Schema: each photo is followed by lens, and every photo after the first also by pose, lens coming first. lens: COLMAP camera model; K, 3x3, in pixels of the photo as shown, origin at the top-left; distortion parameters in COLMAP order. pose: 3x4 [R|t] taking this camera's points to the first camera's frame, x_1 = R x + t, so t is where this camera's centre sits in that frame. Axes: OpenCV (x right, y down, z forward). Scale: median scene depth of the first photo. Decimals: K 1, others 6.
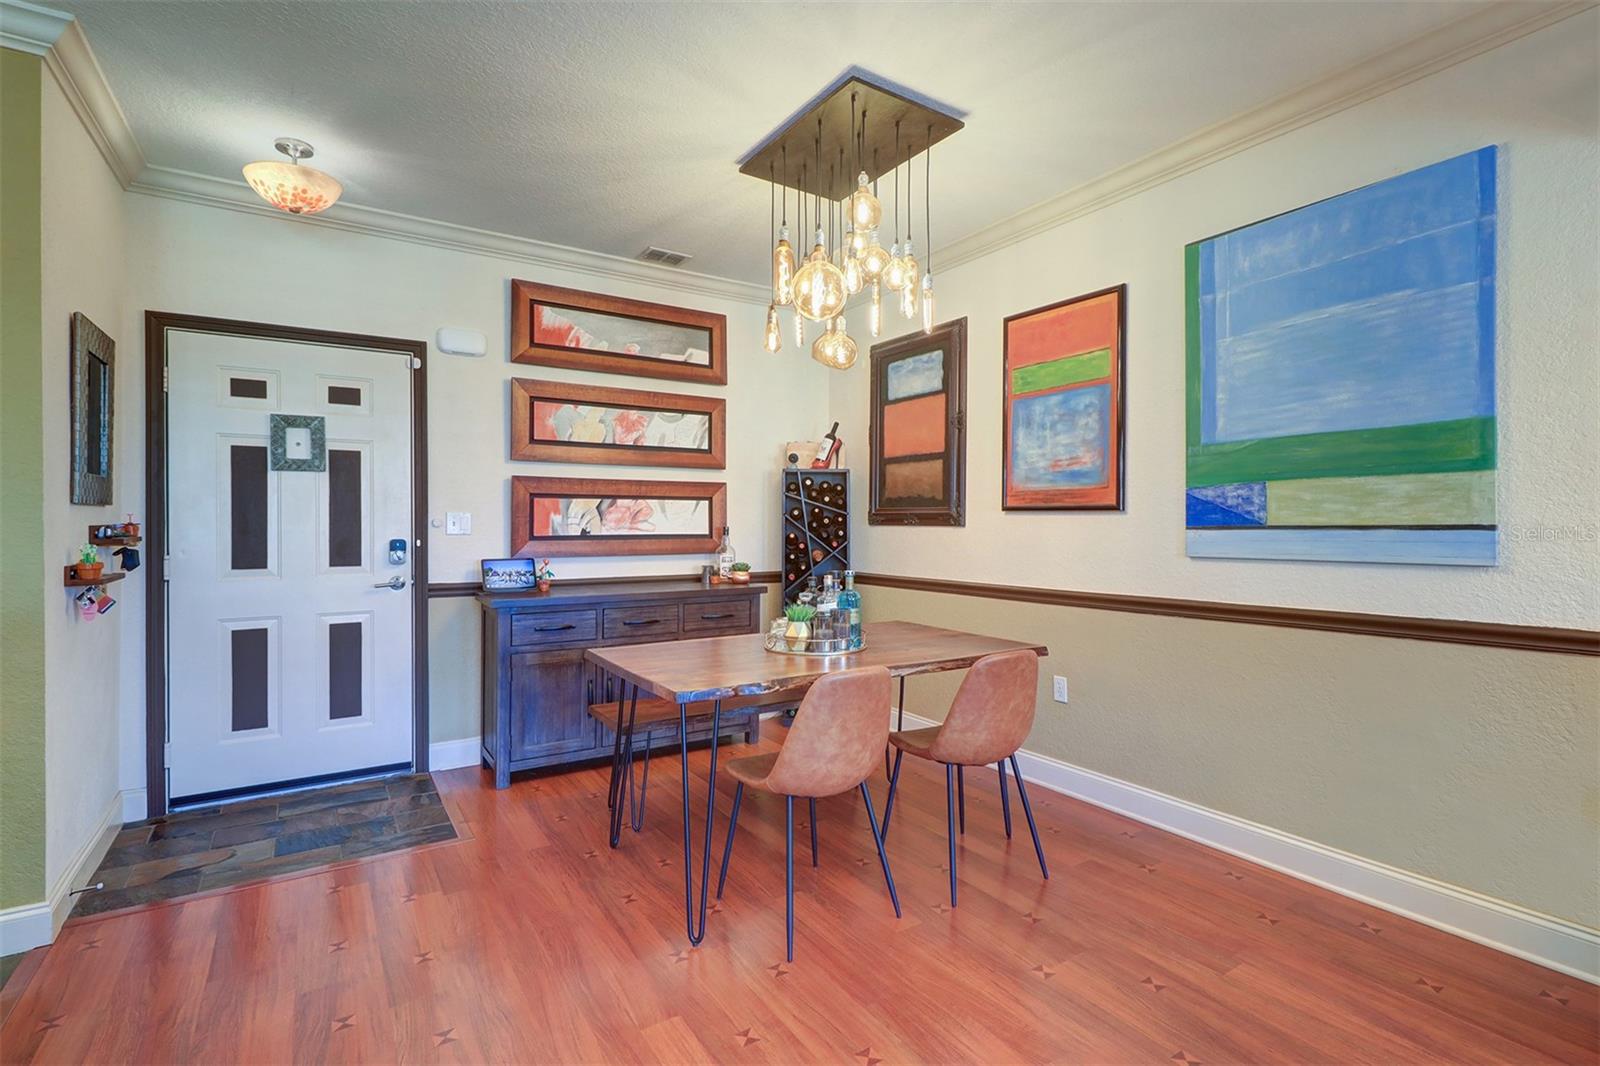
lens RADIAL K [[750.9, 0, 808.8], [0, 750.9, 531.9], [0, 0, 1]] dist [0.006747, 0.001660]
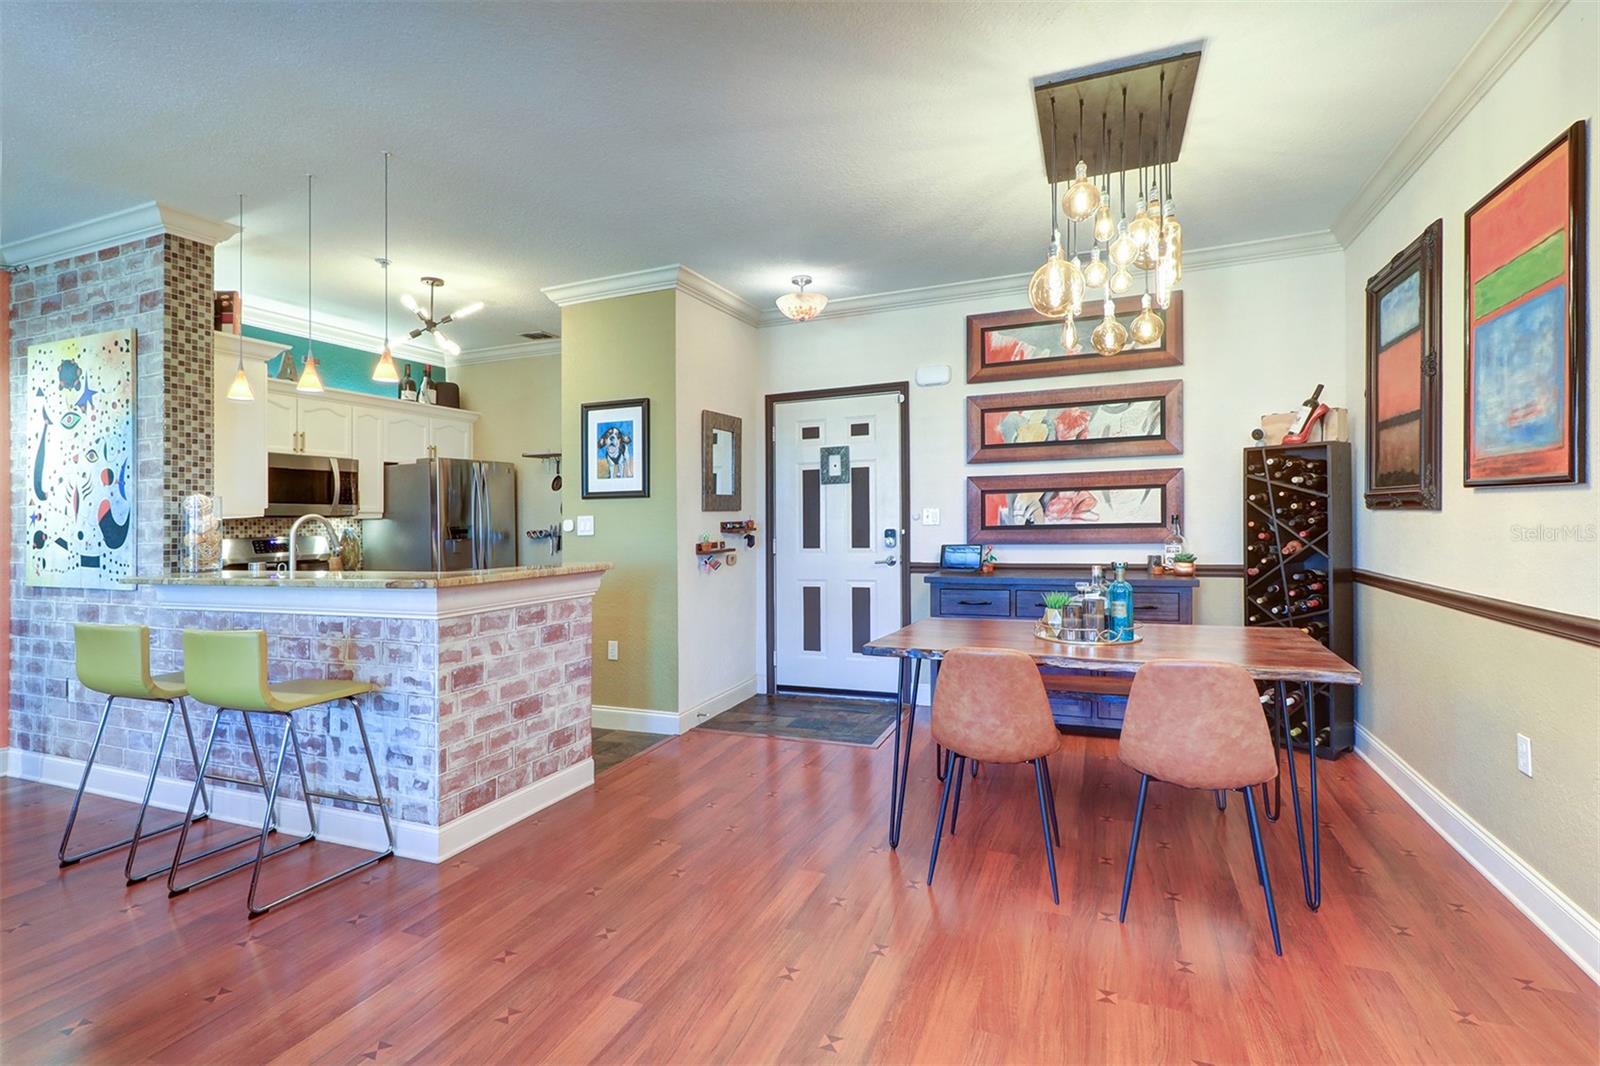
lens RADIAL K [[750.9, 0, 798.7], [0, 750.9, 503.2], [0, 0, 1]] dist [0.006747, 0.001660]
pose [[0.560742, -0.028709, -0.827493, 0.510110], [0.012114, 0.999576, -0.026470, -0.002572], [0.827902, 0.004818, 0.560852, 0.092869]]
